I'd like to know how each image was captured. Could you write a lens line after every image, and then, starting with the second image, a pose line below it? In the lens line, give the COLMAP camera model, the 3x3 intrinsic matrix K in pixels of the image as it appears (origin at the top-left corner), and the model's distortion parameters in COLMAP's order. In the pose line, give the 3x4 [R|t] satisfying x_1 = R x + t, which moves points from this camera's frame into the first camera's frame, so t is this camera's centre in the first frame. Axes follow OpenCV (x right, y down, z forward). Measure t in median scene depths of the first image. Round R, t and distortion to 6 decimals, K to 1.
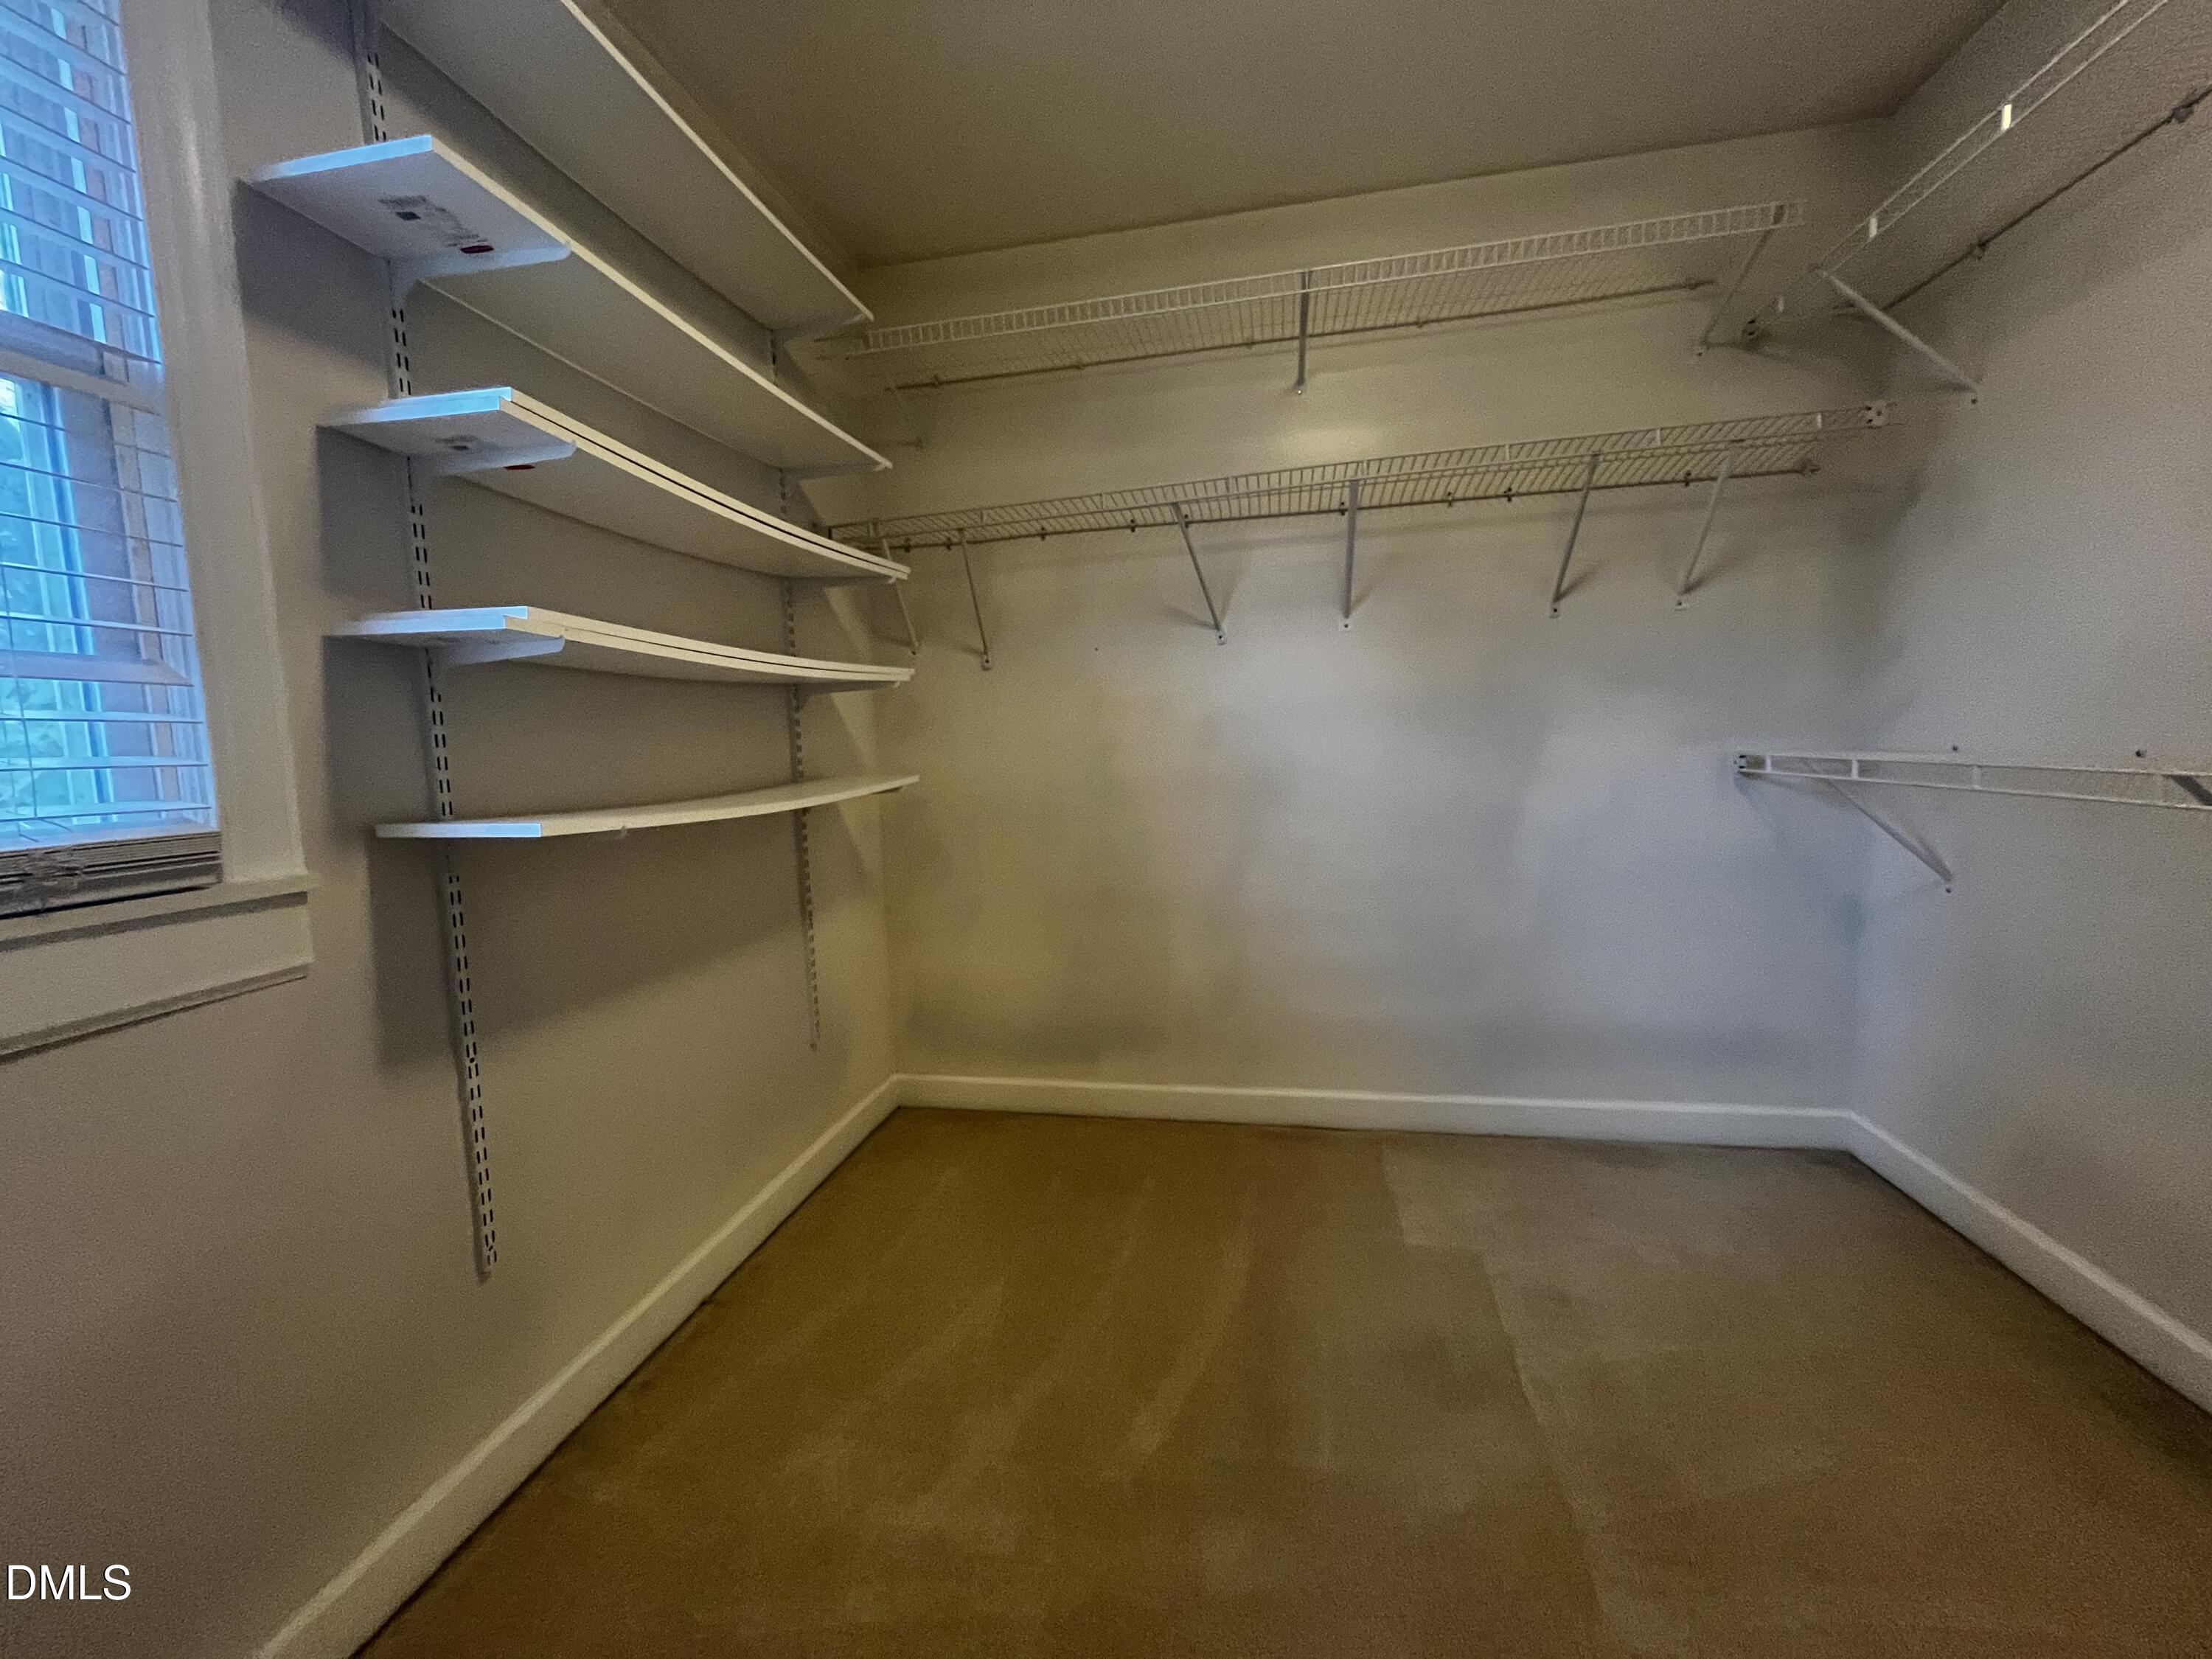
lens RADIAL K [[915.5, 0, 1106.0], [0, 915.5, 829.5], [0, 0, 1]] dist [0.000469, -0.010875]
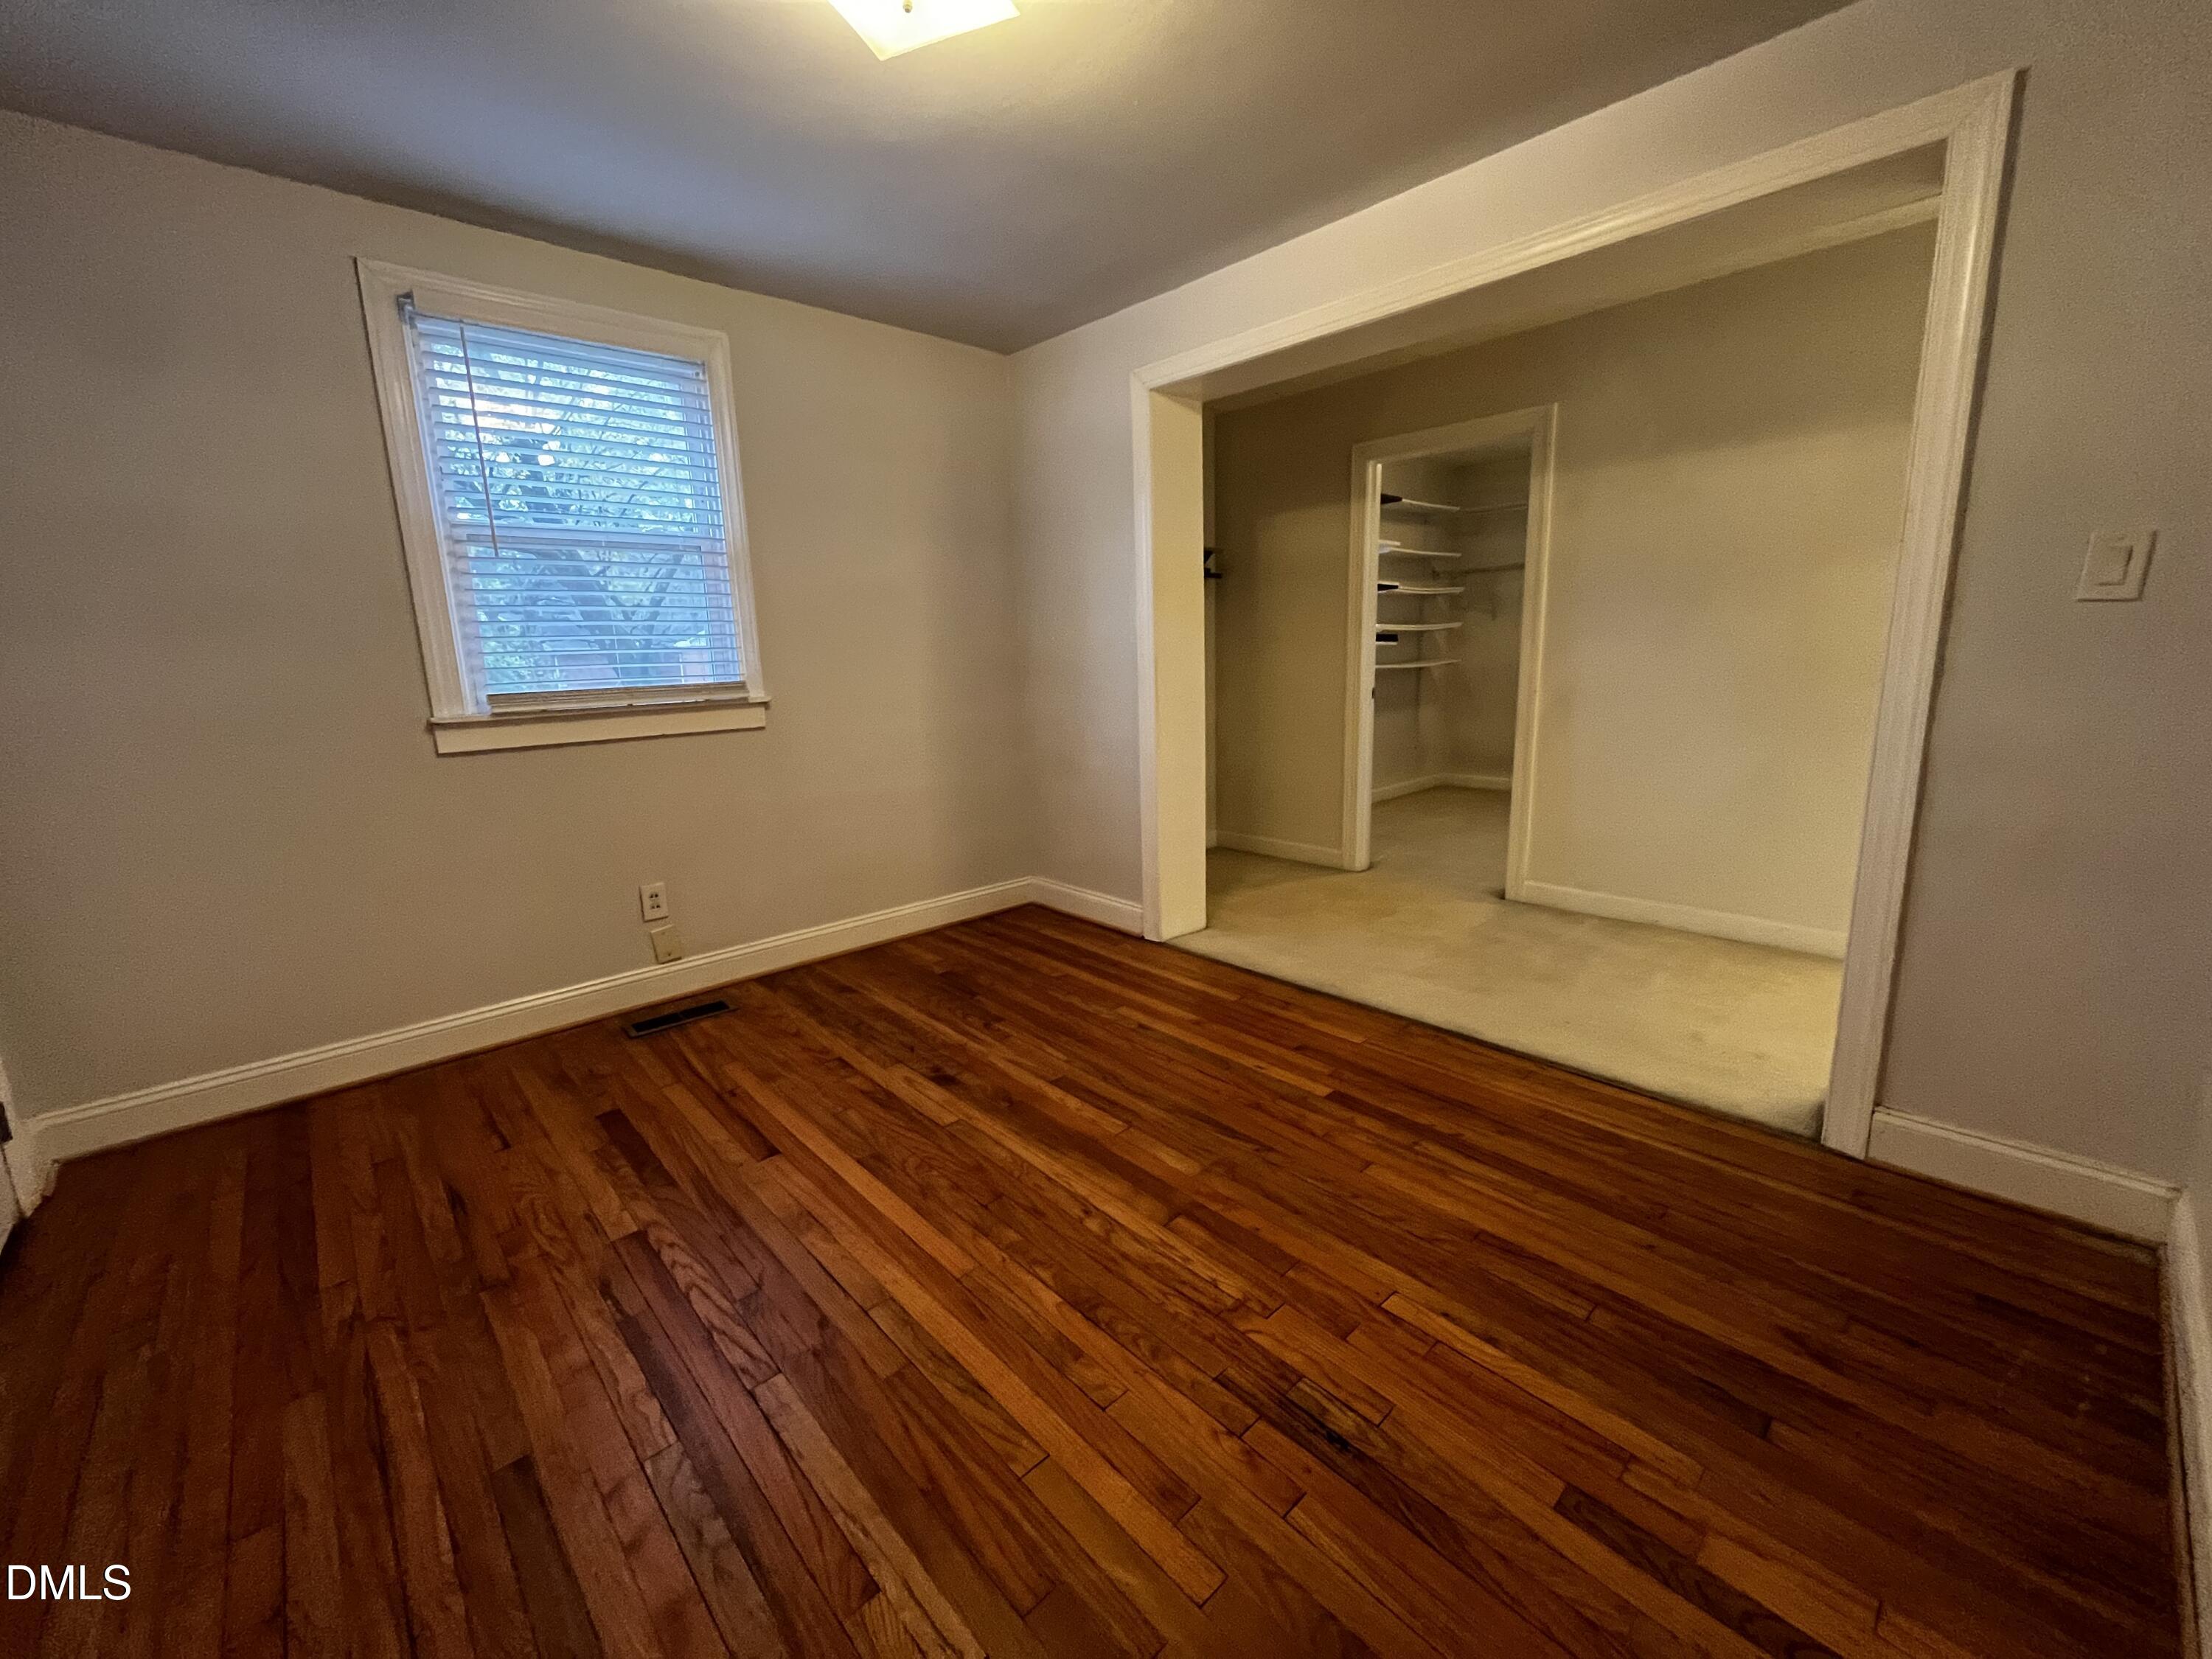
lens RADIAL K [[915.5, 0, 1106.0], [0, 915.5, 829.5], [0, 0, 1]] dist [0.000469, -0.010875]
pose [[0.799750, 0.132239, -0.585588, 0.696564], [-0.061063, 0.988297, 0.139785, 0.142332], [0.597220, -0.076035, 0.798465, -2.122926]]
